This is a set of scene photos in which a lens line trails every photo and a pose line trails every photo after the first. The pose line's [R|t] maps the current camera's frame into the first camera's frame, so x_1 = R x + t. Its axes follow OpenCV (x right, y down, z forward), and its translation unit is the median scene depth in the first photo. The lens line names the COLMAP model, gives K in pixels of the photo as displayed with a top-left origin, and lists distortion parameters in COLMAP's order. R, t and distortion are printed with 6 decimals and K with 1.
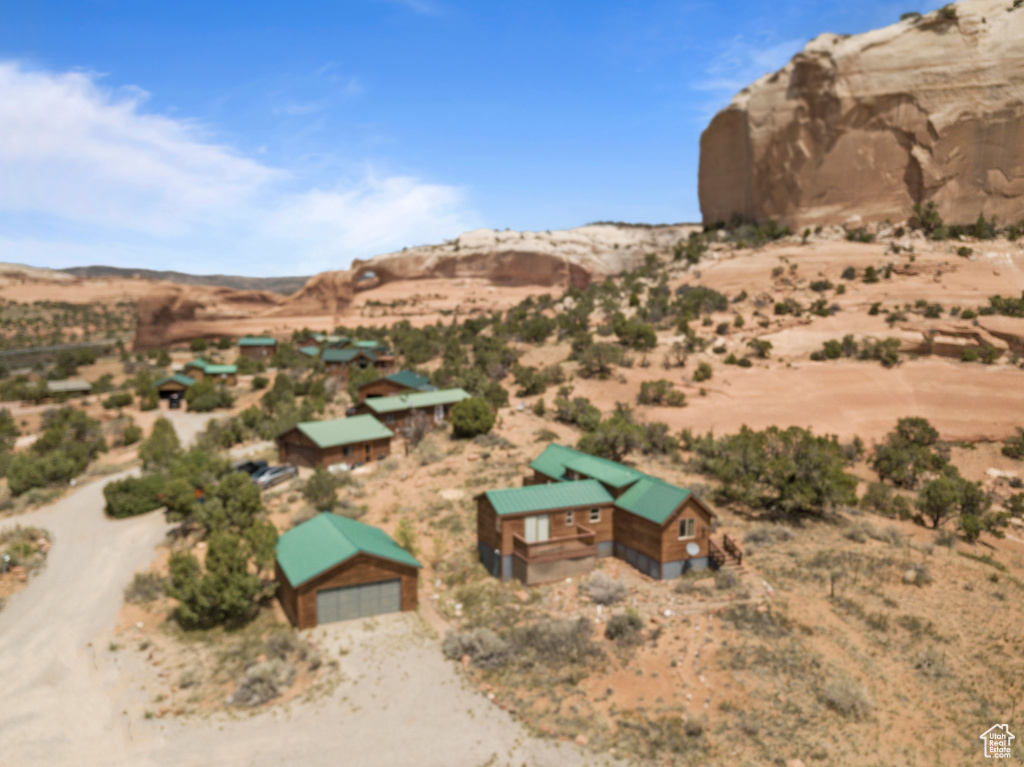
lens RADIAL K [[798.6, 0, 509.5], [0, 798.6, 386.4], [0, 0, 1]] dist [0.010674, 0.006658]
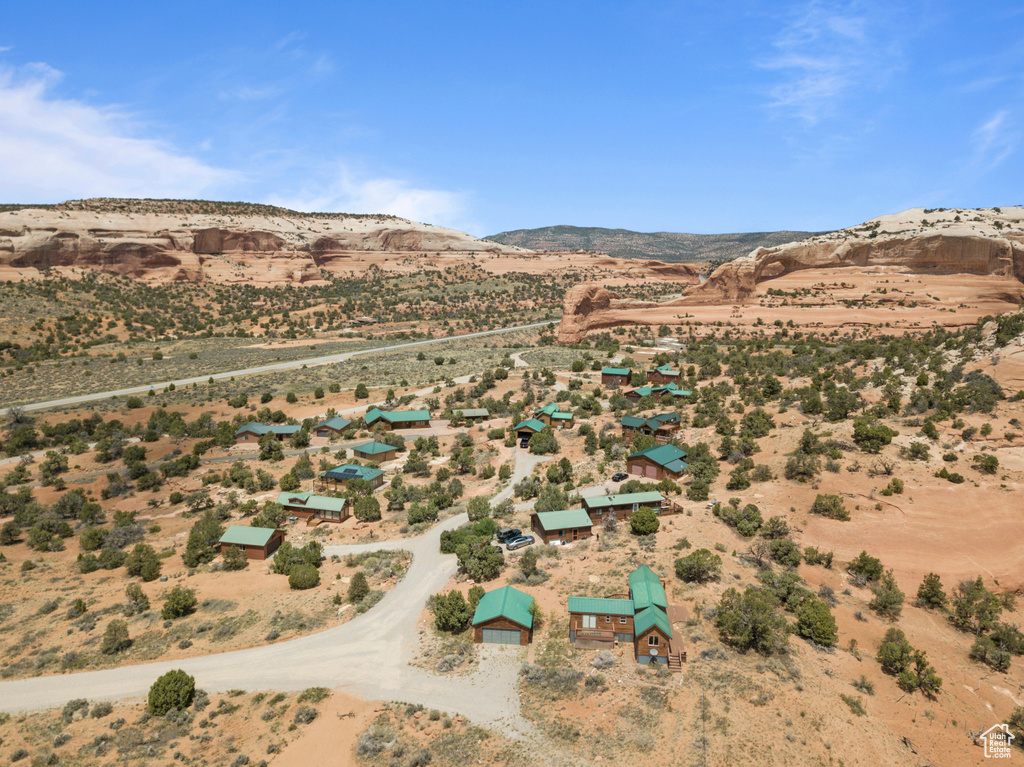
lens RADIAL K [[782.3, 0, 508.2], [0, 782.3, 385.5], [0, 0, 1]] dist [0.029661, 0.006810]
pose [[0.857204, 0.093040, -0.506502, 0.250169], [-0.061798, 0.995021, 0.078191, -0.171944], [0.511255, -0.035724, 0.858686, -0.242684]]
